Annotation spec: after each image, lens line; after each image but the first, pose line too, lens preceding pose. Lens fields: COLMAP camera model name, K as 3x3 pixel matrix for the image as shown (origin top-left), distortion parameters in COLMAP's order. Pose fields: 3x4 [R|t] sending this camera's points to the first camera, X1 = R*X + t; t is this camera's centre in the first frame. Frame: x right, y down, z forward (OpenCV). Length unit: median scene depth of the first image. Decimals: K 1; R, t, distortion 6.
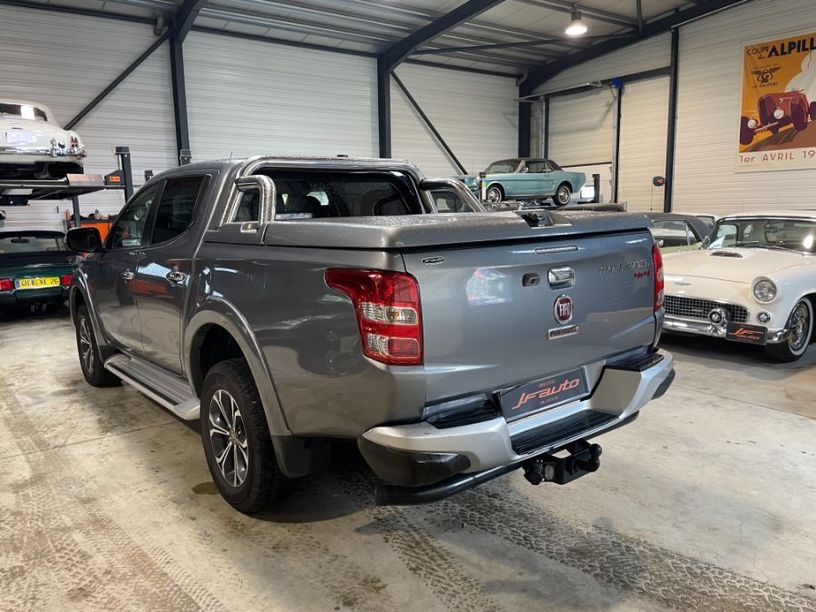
lens RADIAL K [[614.9, 0, 403.6], [0, 614.9, 307.4], [0, 0, 1]] dist [0.081484, -0.108030]
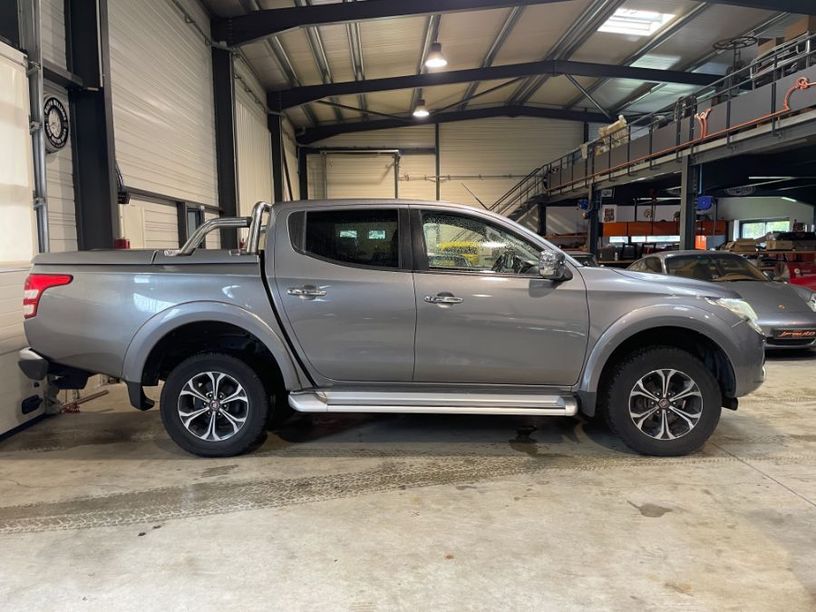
lens RADIAL K [[614.9, 0, 408.7], [0, 614.9, 304.0], [0, 0, 1]] dist [0.081484, -0.108030]
pose [[-0.557618, 0.108448, -0.822983, 0.747781], [-0.100593, 0.975295, 0.196677, -0.186023], [0.823980, 0.192456, -0.532933, 1.101600]]
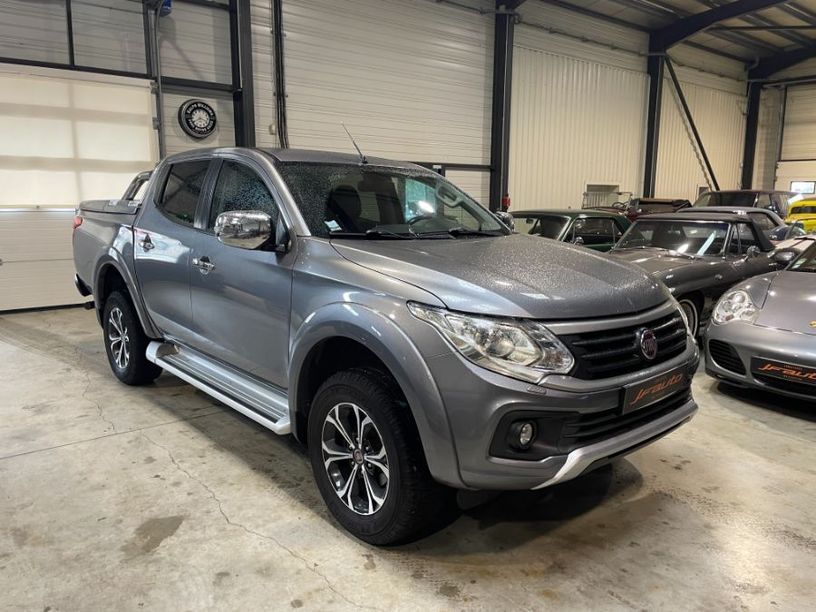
lens RADIAL K [[614.9, 0, 410.0], [0, 614.9, 301.4], [0, 0, 1]] dist [0.081484, -0.108030]
pose [[-0.998755, 0.023271, -0.044131, -0.747185], [0.008466, 0.950779, 0.309755, -0.293847], [0.049167, 0.308996, -0.949792, 2.014121]]
